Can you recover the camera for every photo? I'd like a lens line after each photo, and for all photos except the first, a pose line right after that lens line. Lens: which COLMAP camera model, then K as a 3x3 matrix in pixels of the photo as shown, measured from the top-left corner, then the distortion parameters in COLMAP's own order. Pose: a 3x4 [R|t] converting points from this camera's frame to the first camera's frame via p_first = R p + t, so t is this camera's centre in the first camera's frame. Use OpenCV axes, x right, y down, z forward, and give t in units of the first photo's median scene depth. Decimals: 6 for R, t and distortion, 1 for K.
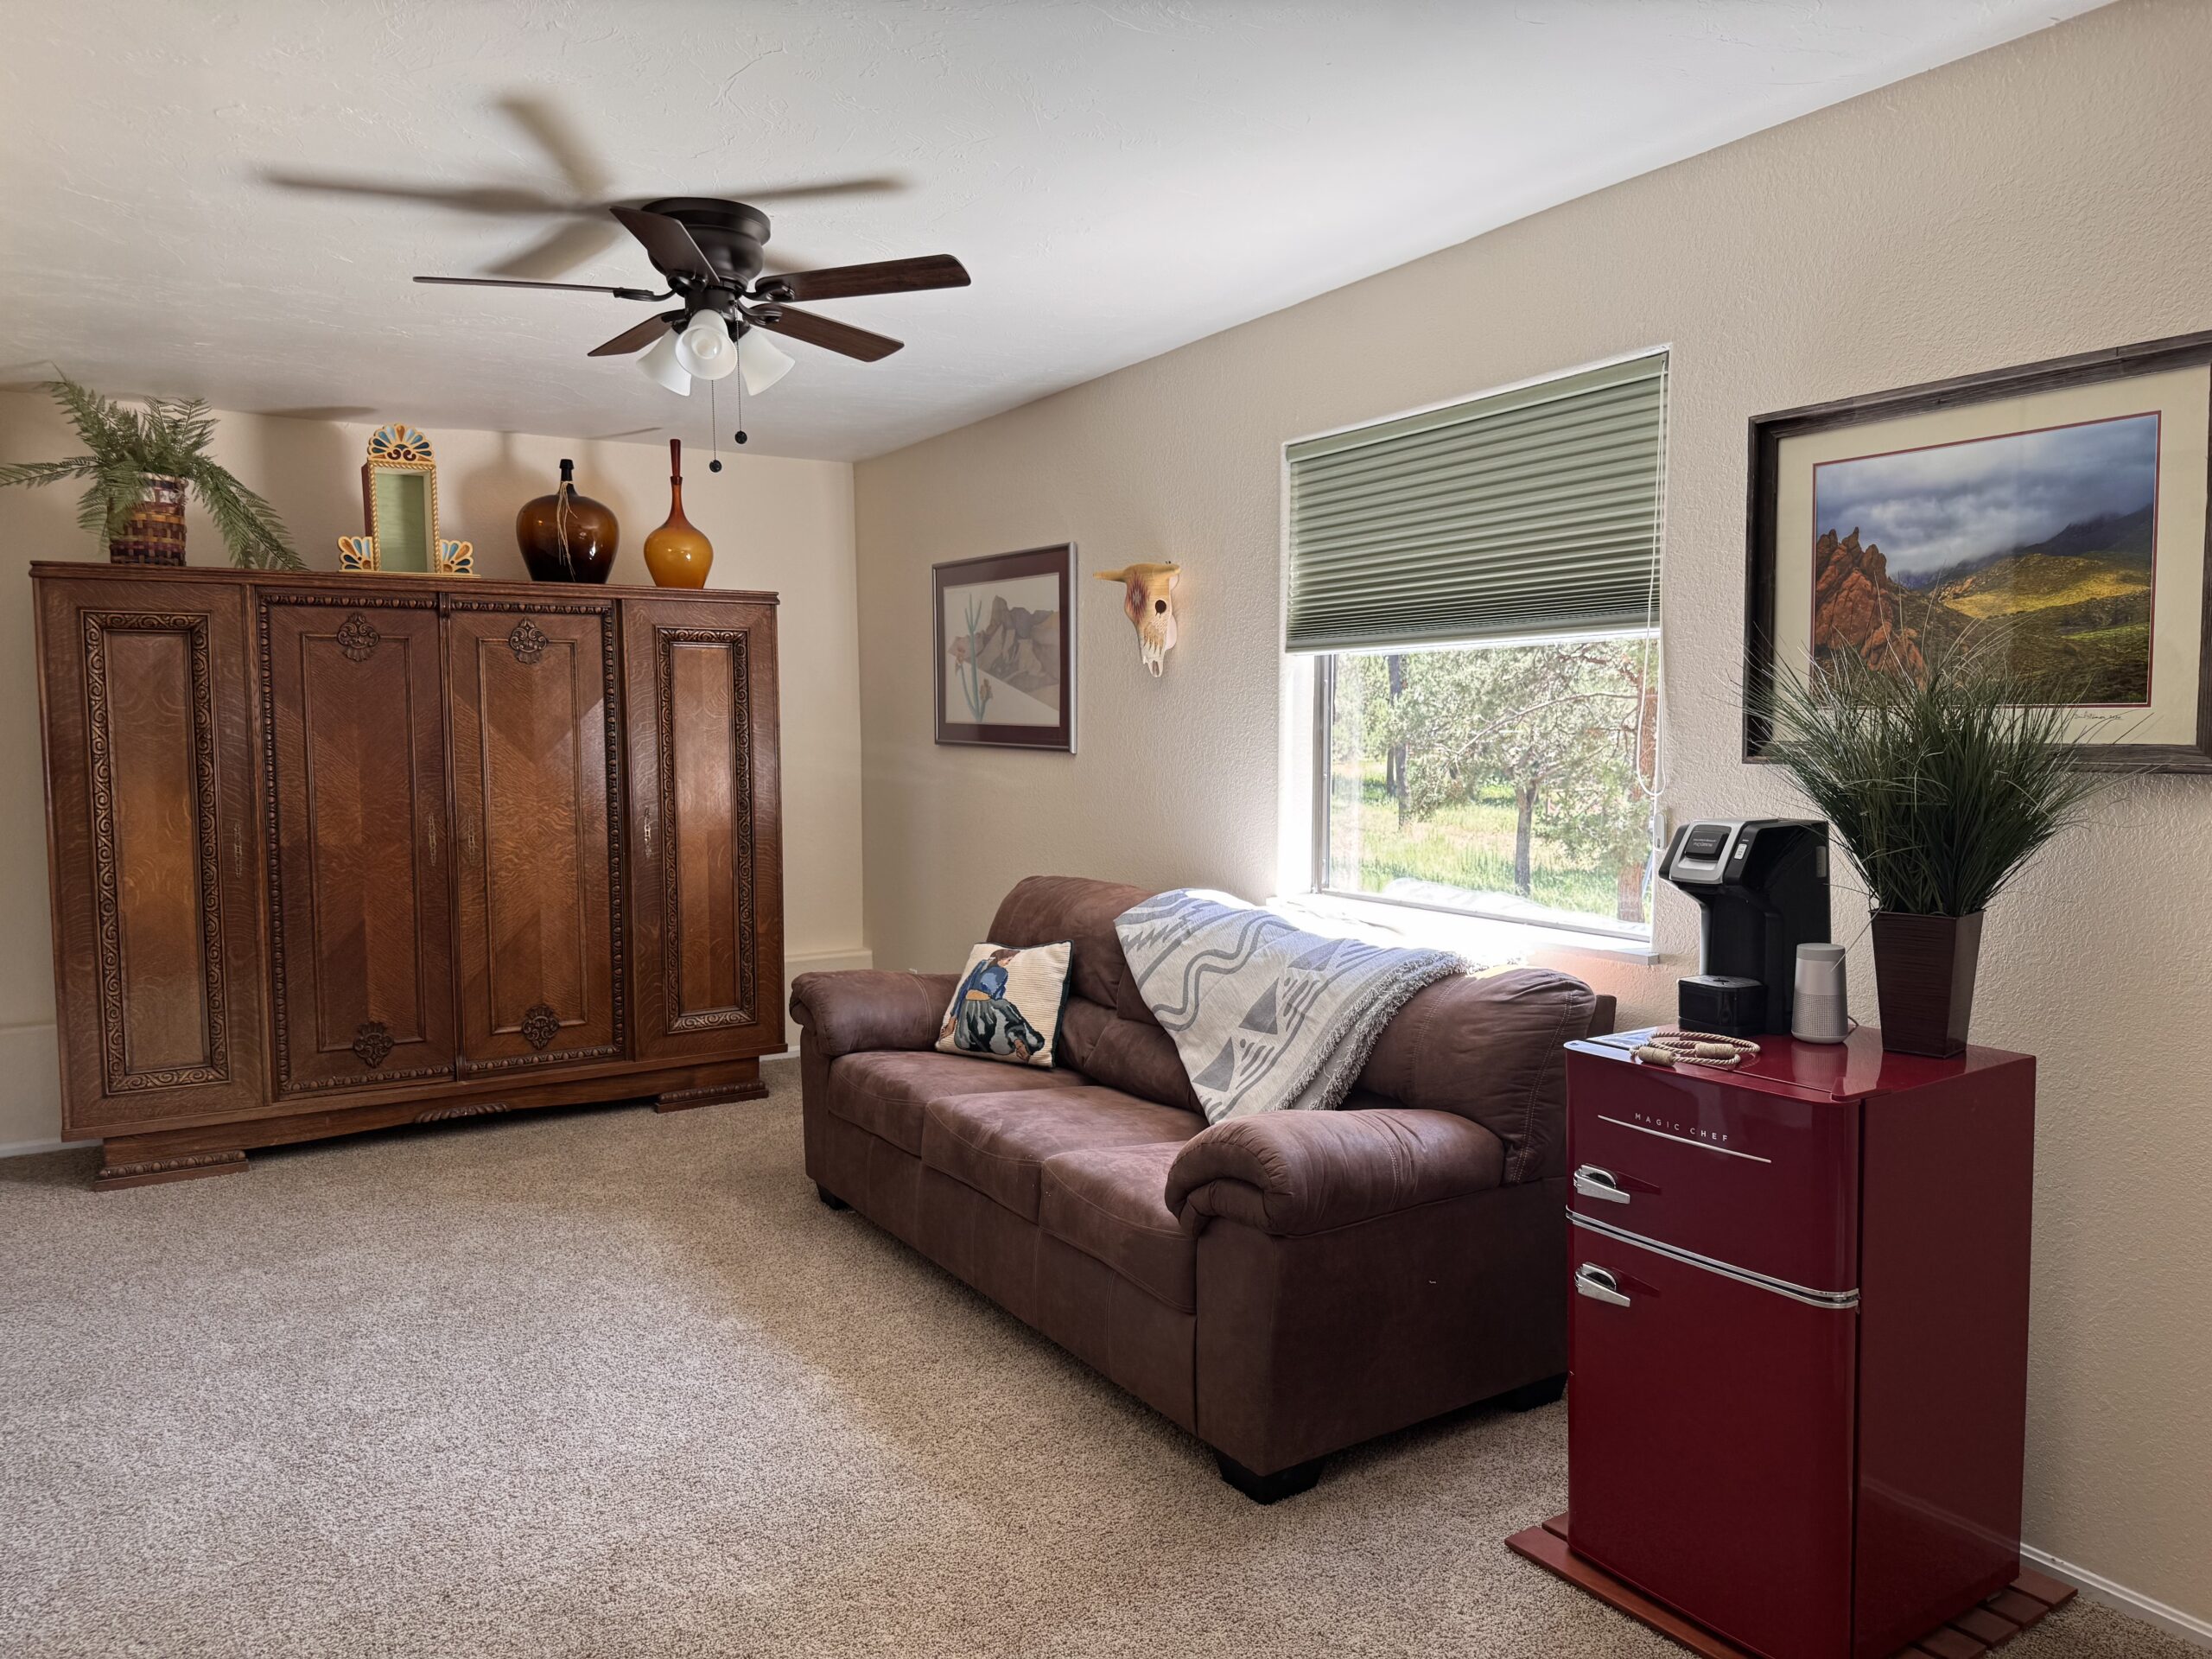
lens RADIAL K [[1561.0, 0, 1106.0], [0, 1561.0, 829.5], [0, 0, 1]] dist [0.094501, -0.156108]
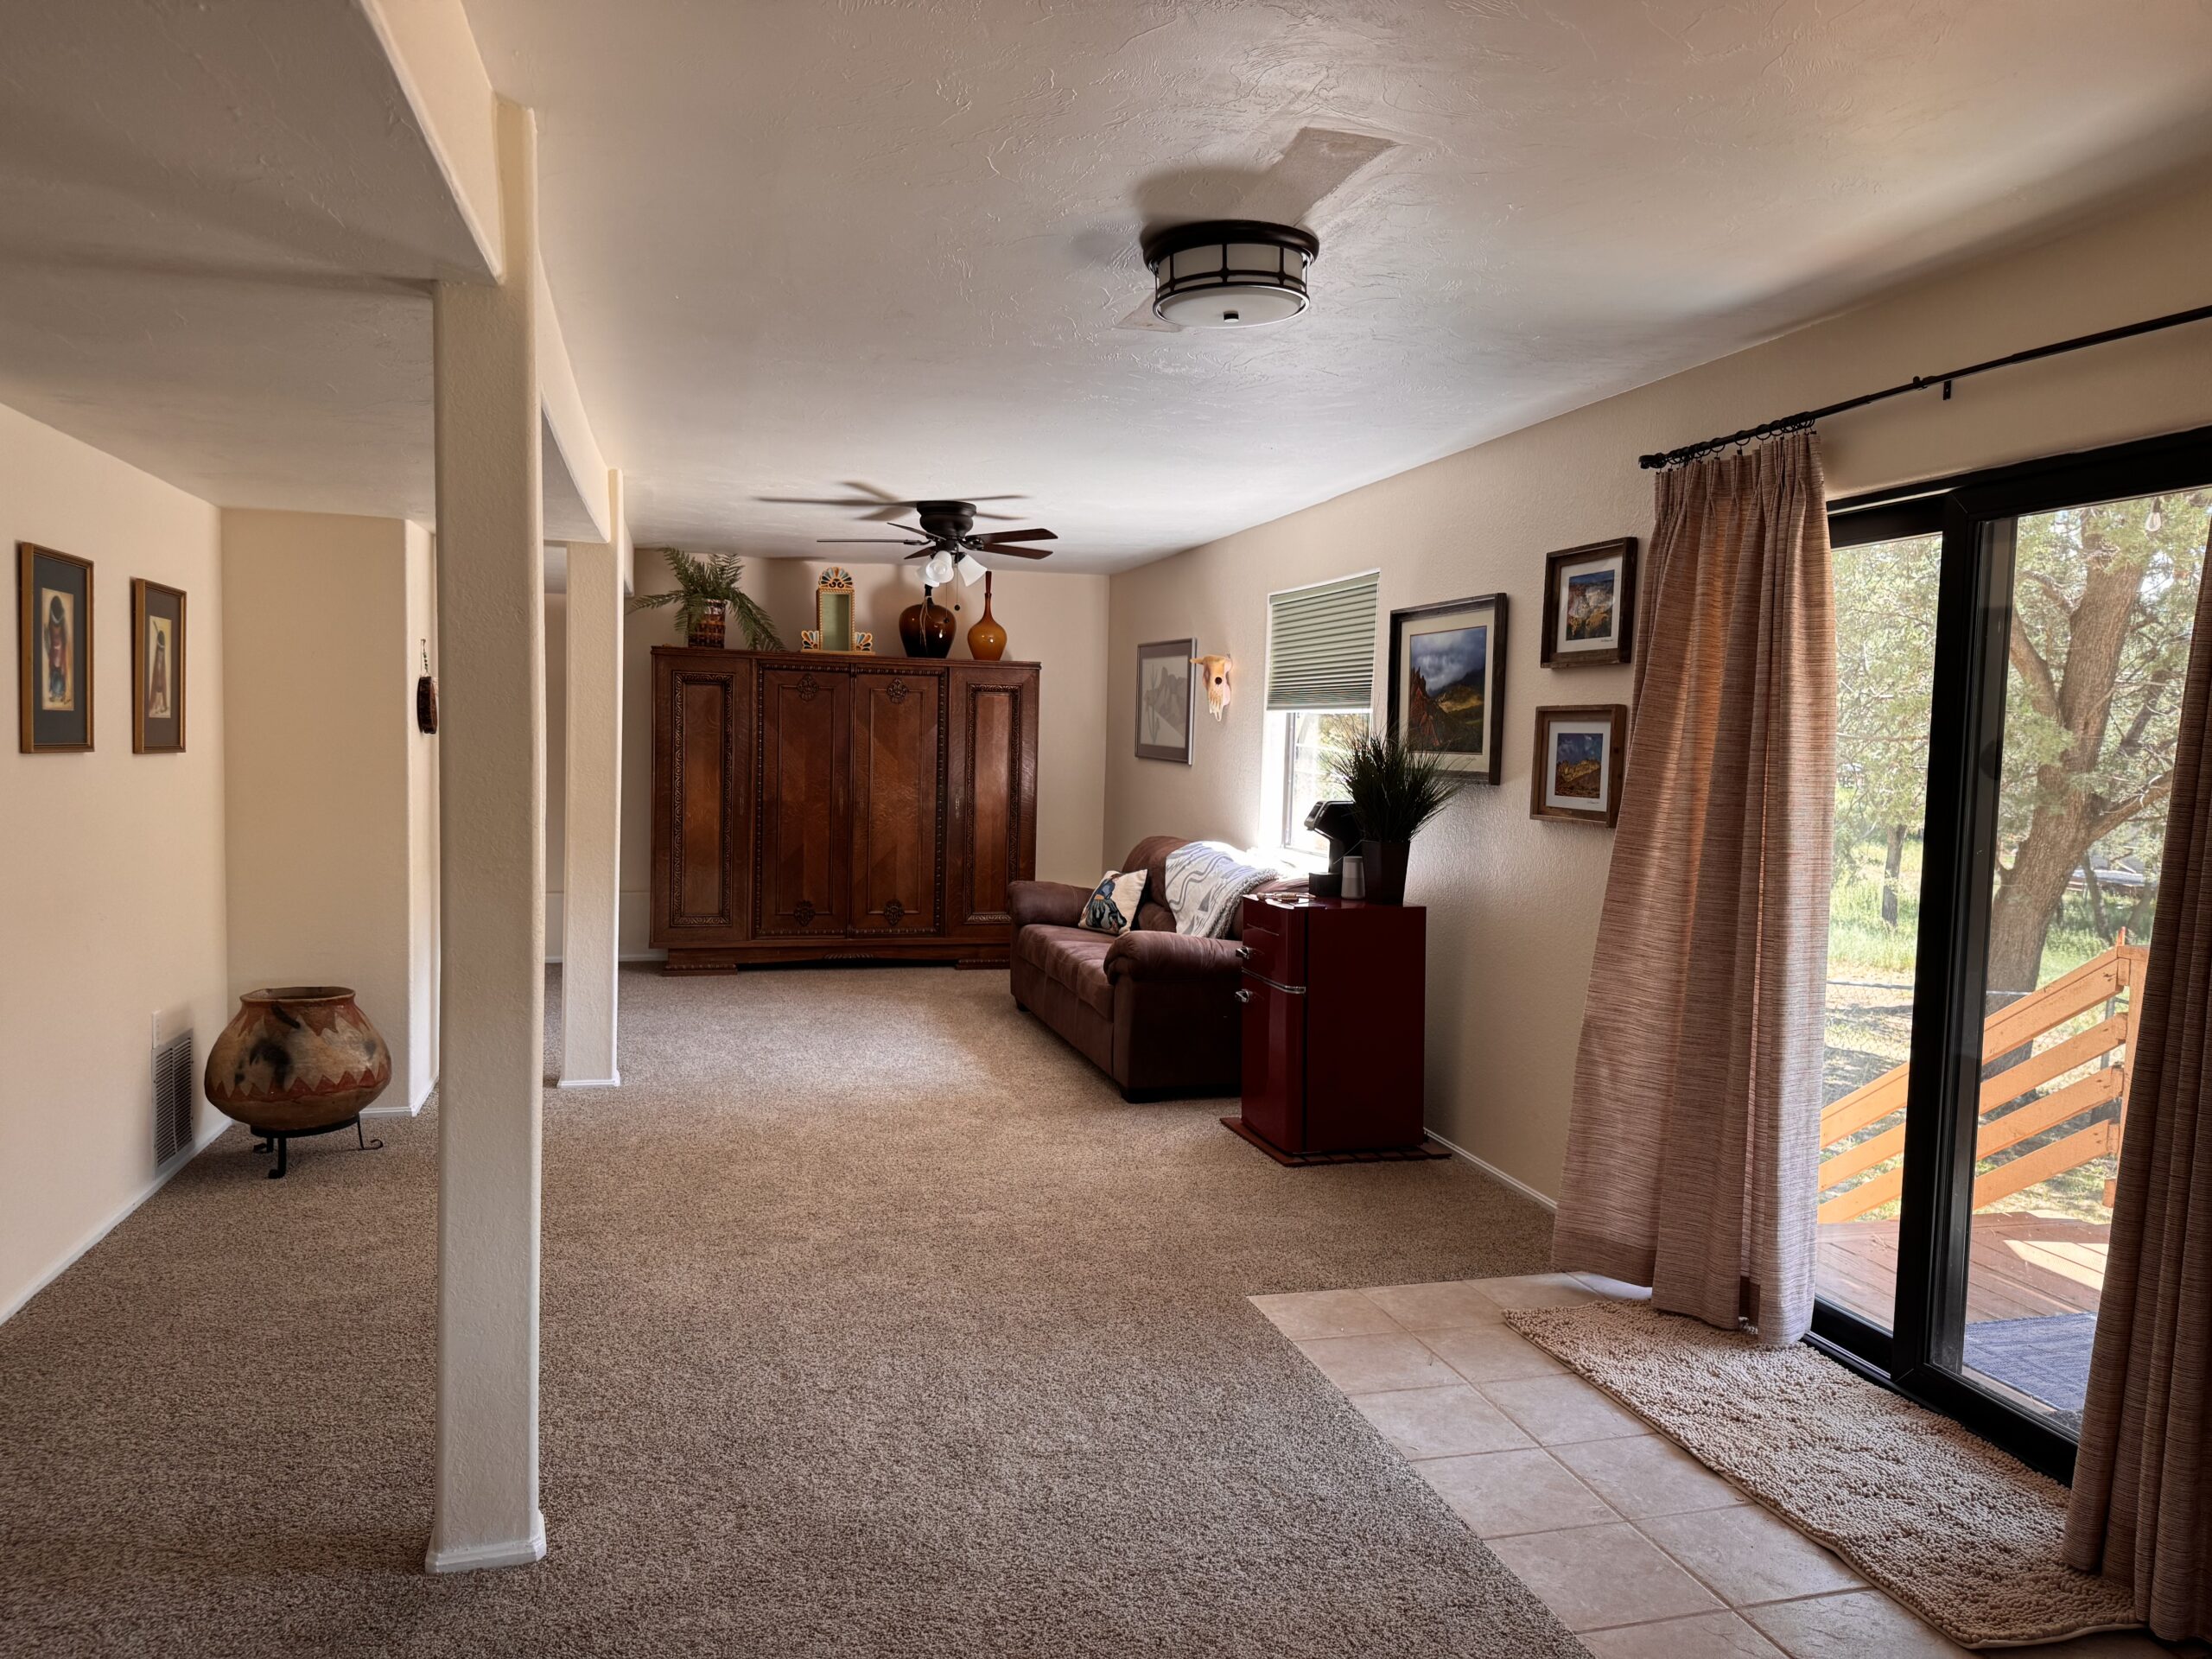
lens RADIAL K [[1561.0, 0, 1106.0], [0, 1561.0, 829.5], [0, 0, 1]] dist [0.094501, -0.156108]
pose [[0.956785, 0.048457, -0.286732, 0.394533], [-0.051943, 0.998640, -0.004559, 0.033460], [0.286121, 0.019255, 0.958000, -0.648159]]
